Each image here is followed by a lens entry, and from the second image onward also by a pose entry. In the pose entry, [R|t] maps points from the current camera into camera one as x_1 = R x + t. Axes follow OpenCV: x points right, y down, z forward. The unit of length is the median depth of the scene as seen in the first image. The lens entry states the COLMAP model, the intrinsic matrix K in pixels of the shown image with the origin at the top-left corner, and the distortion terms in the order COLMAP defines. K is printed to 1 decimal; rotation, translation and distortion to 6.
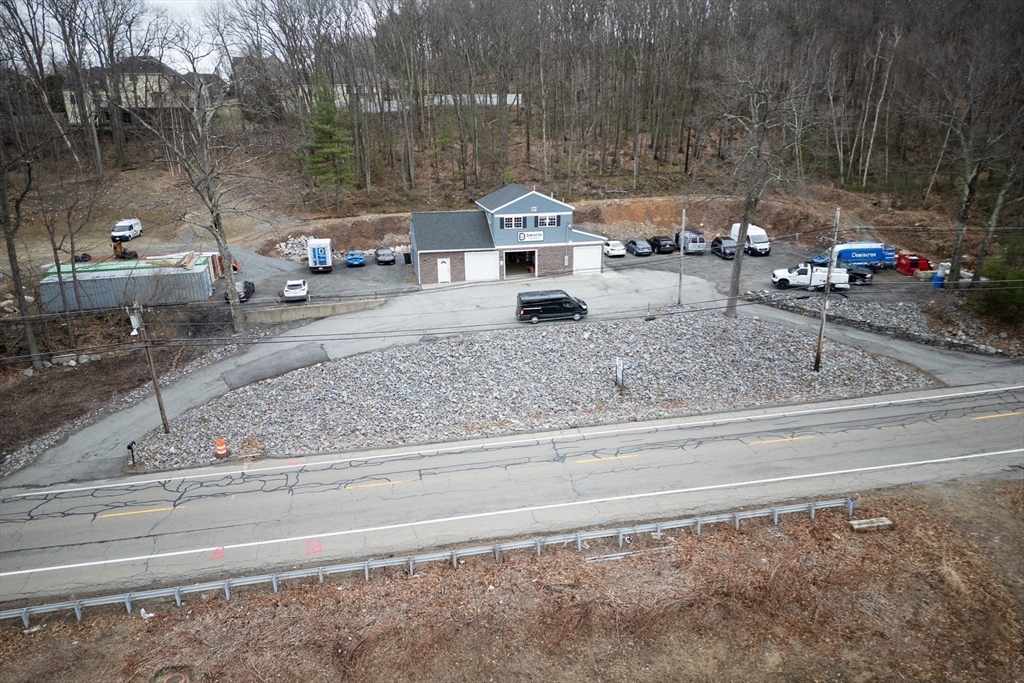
lens RADIAL K [[694.9, 0, 508.7], [0, 694.9, 326.0], [0, 0, 1]] dist [0.087058, -0.088593]
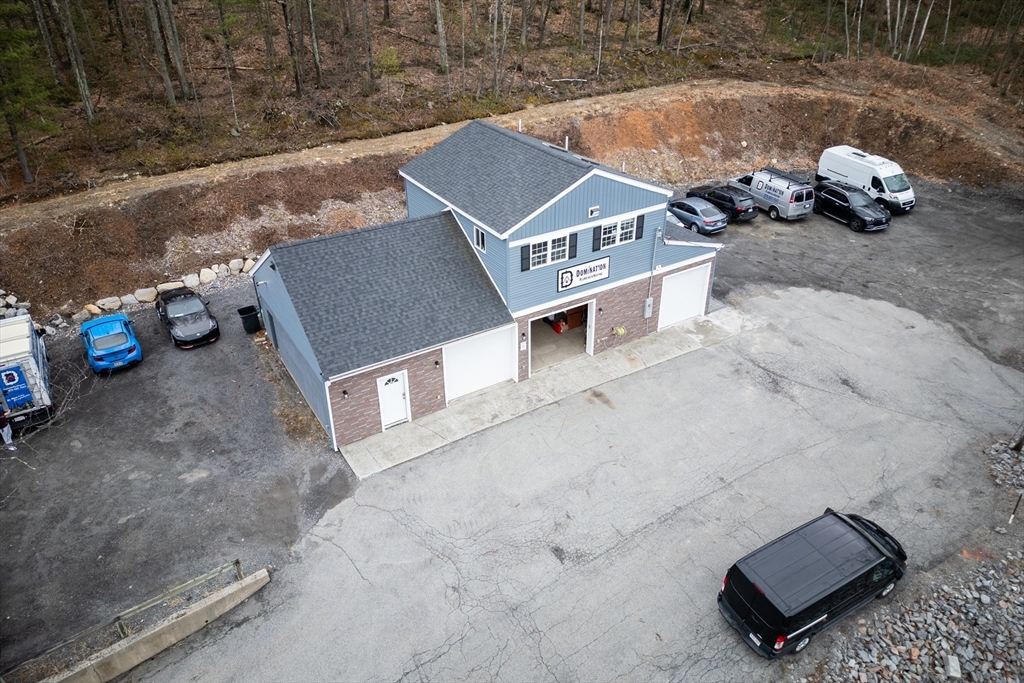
lens RADIAL K [[694.9, 0, 508.7], [0, 694.9, 326.0], [0, 0, 1]] dist [0.087058, -0.088593]
pose [[0.942844, -0.164528, 0.289787, -0.132849], [0.093216, 0.965117, 0.244662, -0.199596], [-0.319932, -0.203665, 0.925291, 0.607247]]
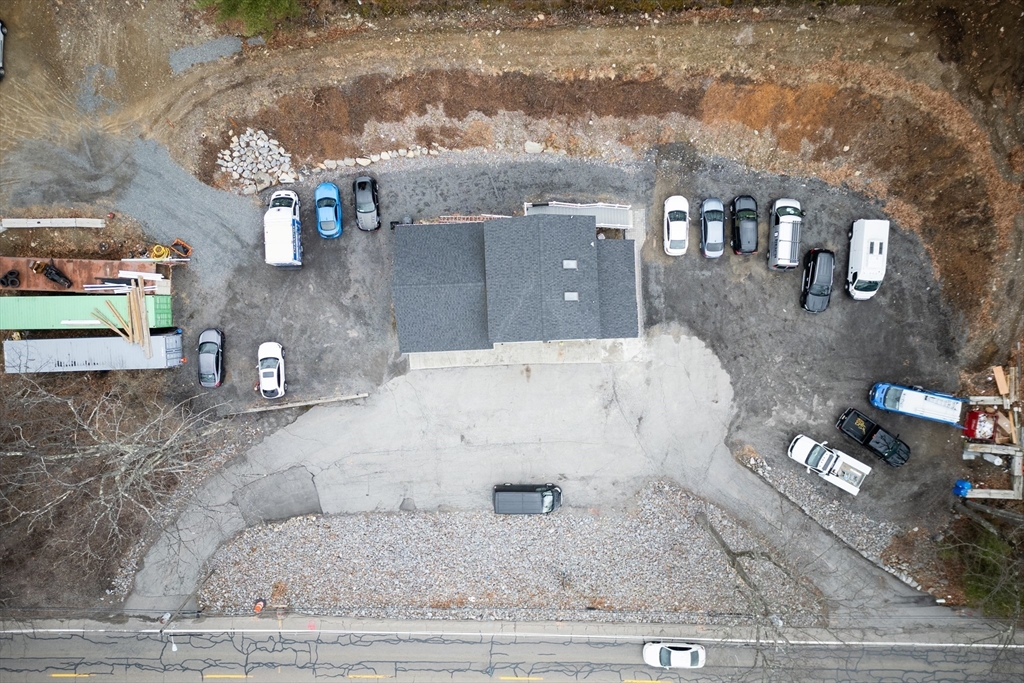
lens RADIAL K [[694.9, 0, 508.7], [0, 694.9, 326.0], [0, 0, 1]] dist [0.087058, -0.088593]
pose [[0.985896, 0.167263, 0.005606, -0.010610], [-0.056776, 0.302765, 0.951373, -0.872505], [0.157432, -0.938273, 0.307991, 0.742954]]
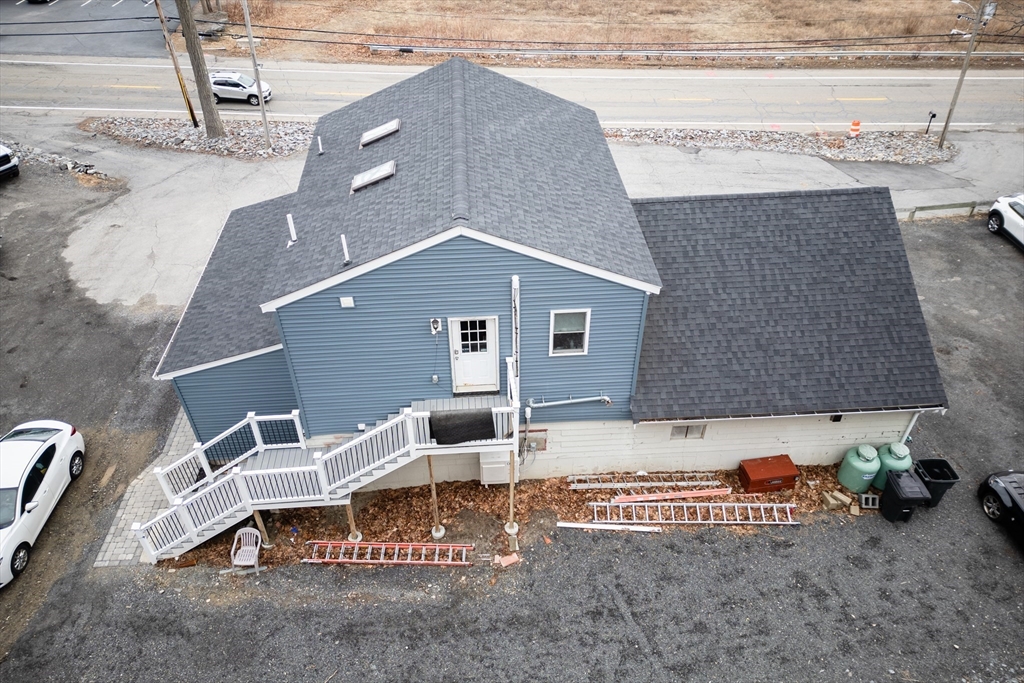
lens RADIAL K [[705.4, 0, 513.7], [0, 705.4, 337.2], [0, 0, 1]] dist [0.083712, -0.082895]
pose [[-0.990336, -0.080671, 0.112814, -0.031877], [0.049905, 0.551667, 0.832570, -0.364553], [-0.129400, 0.830154, -0.542310, 1.209997]]
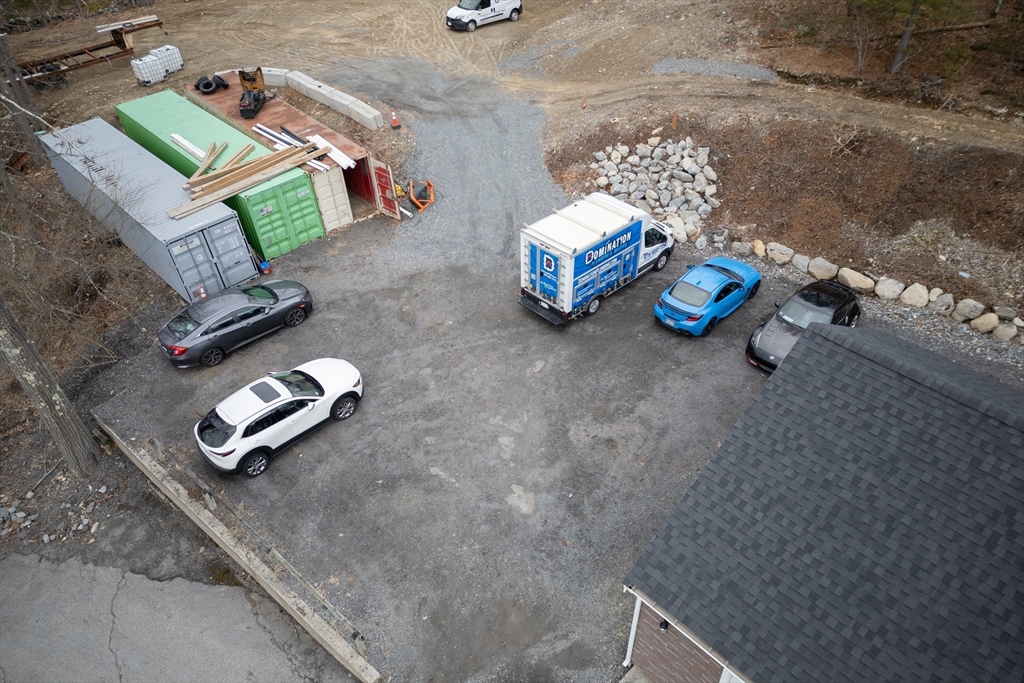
lens RADIAL K [[714.5, 0, 514.1], [0, 714.5, 340.7], [0, 0, 1]] dist [0.100526, -0.114682]
pose [[0.532279, 0.532161, -0.658396, -0.050379], [-0.236360, 0.840213, 0.488033, -0.233052], [0.812904, -0.104151, 0.573009, 0.818825]]
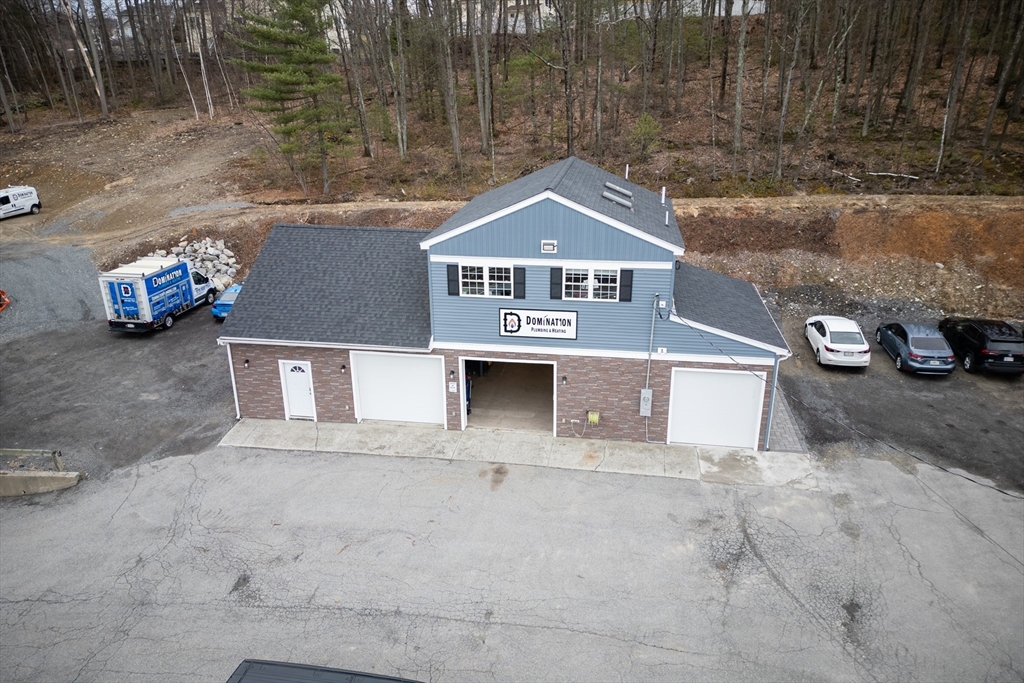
lens RADIAL K [[705.4, 0, 513.7], [0, 705.4, 337.2], [0, 0, 1]] dist [0.083712, -0.082895]
pose [[0.933864, 0.128160, -0.333875, 0.131884], [-0.102494, 0.990333, 0.093466, -0.149298], [0.342626, -0.053064, 0.937972, 0.658143]]
